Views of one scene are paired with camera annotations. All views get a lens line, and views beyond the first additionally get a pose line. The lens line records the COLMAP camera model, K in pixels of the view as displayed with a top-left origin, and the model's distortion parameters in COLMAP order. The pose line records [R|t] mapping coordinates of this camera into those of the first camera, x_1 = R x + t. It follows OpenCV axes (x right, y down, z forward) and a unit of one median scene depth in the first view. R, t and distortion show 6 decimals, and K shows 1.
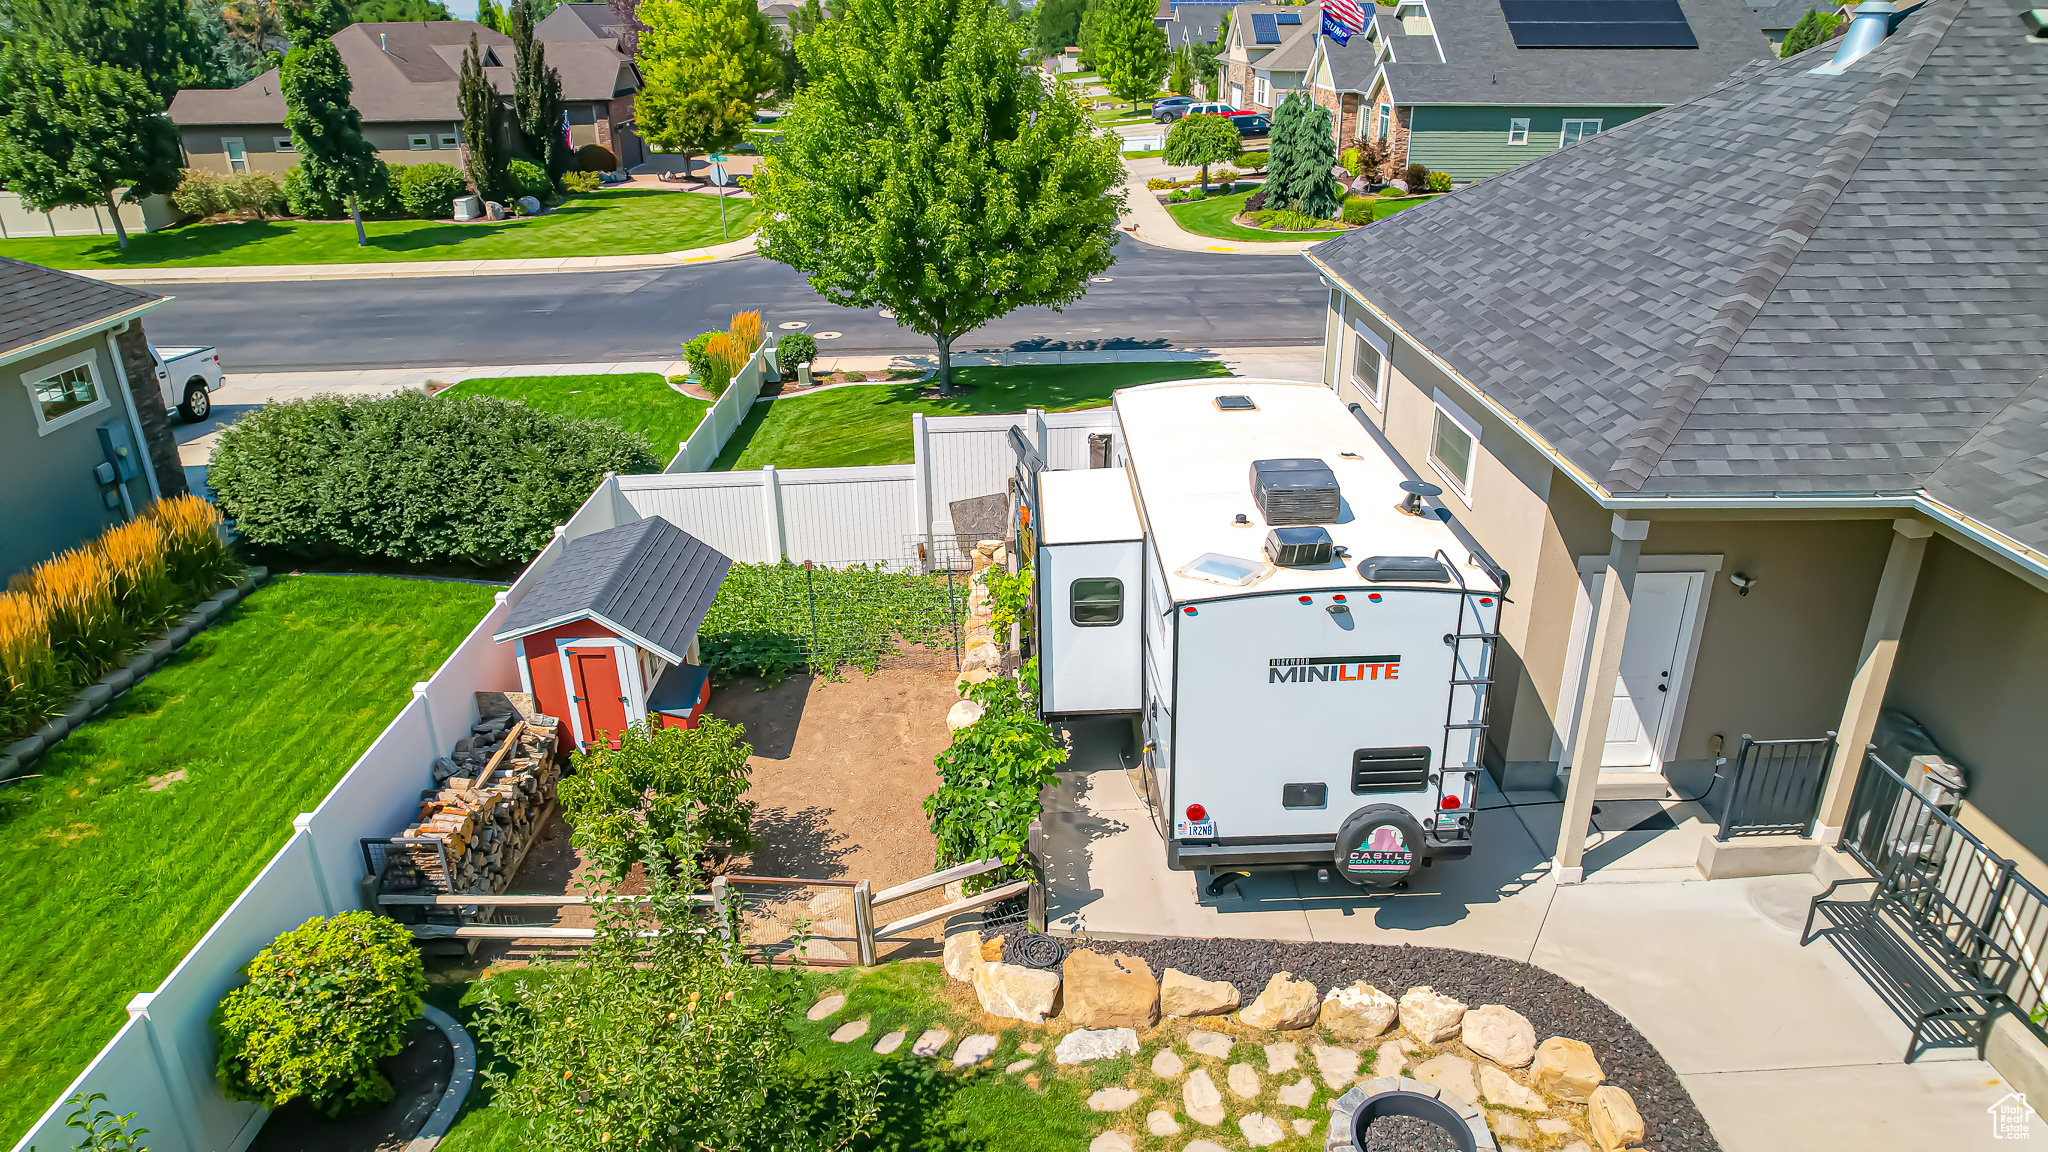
lens RADIAL K [[1309.7, 0, 1028.0], [0, 1309.7, 573.6], [0, 0, 1]] dist [-0.082656, 0.077632]
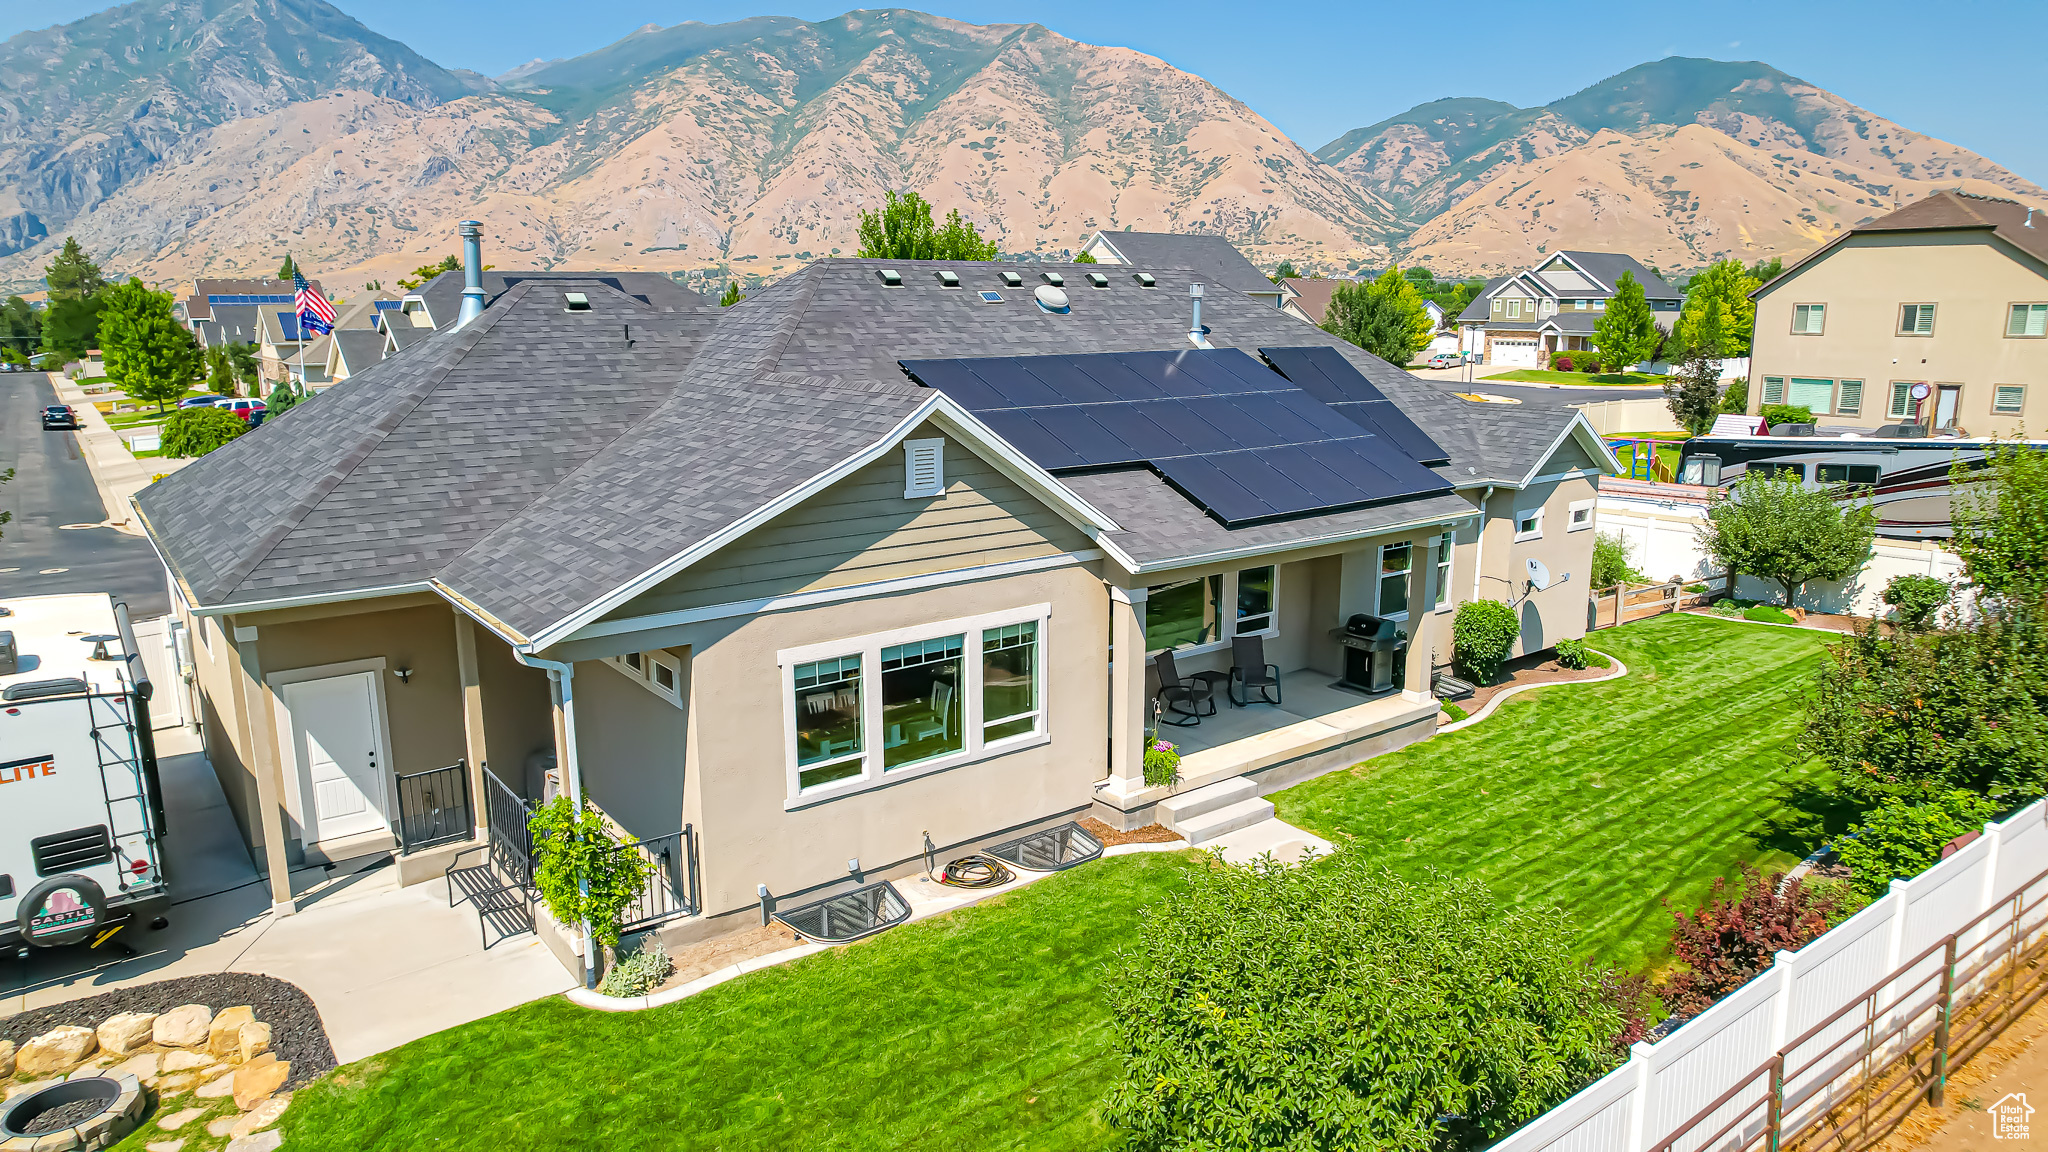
lens RADIAL K [[1311.9, 0, 1026.9], [0, 1311.9, 578.4], [0, 0, 1]] dist [-0.087863, 0.081147]
pose [[0.805577, -0.115058, 0.581212, 0.191904], [0.232903, 0.963490, -0.132076, 0.159885], [-0.544795, 0.241763, 0.802963, -0.331271]]
